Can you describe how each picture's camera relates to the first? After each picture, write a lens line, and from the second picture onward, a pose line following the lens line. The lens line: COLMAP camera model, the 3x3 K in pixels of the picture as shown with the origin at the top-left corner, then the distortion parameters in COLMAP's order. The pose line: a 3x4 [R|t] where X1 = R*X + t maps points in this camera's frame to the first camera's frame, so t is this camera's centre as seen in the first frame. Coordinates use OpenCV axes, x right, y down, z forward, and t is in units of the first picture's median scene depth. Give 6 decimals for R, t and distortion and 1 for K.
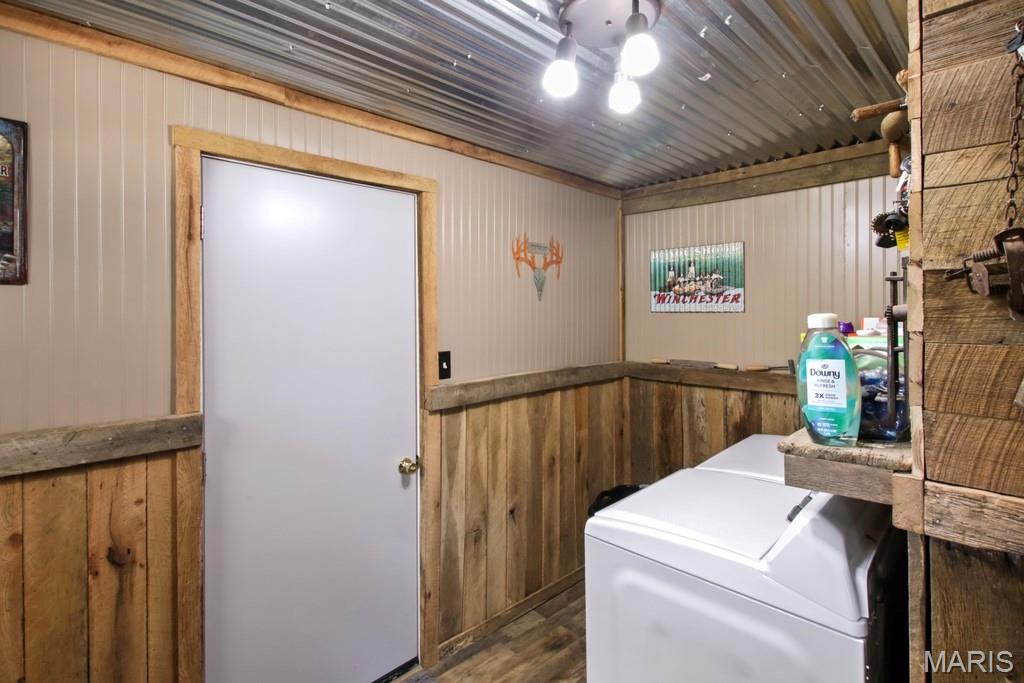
lens RADIAL K [[489.5, 0, 512.0], [0, 489.5, 313.7], [0, 0, 1]] dist [0.001720, 0.000036]
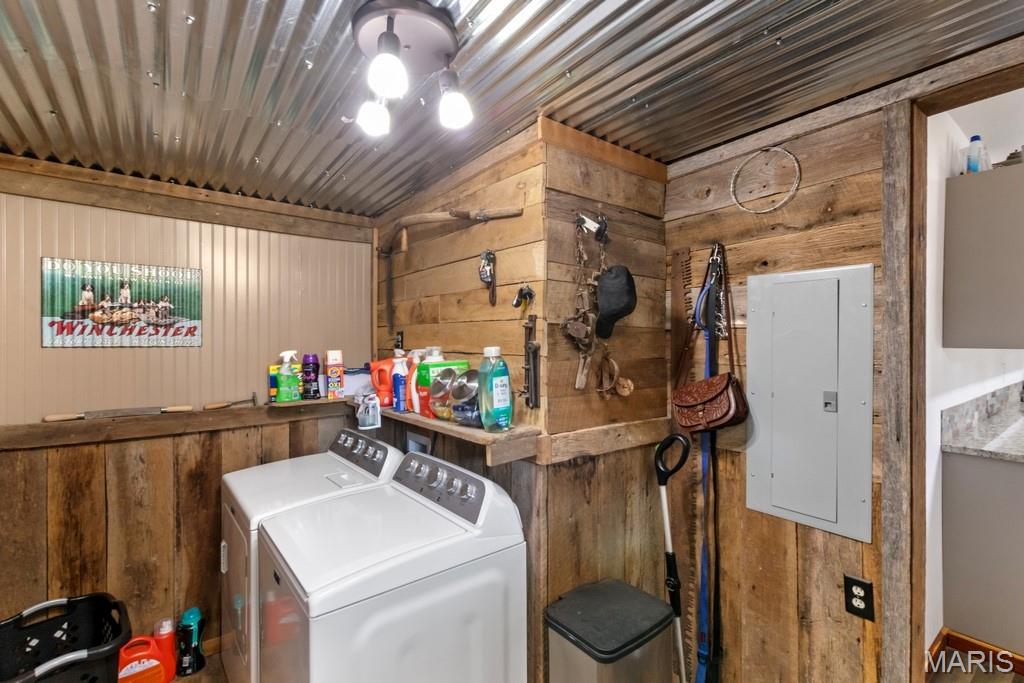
lens RADIAL K [[460.7, 0, 511.4], [0, 460.7, 349.1], [0, 0, 1]] dist [-0.001206, 0.000008]
pose [[0.109285, -0.008454, 0.993974, -0.307547], [0.007014, 0.999945, 0.007734, -0.001257], [-0.993986, 0.006126, 0.109338, 0.316206]]
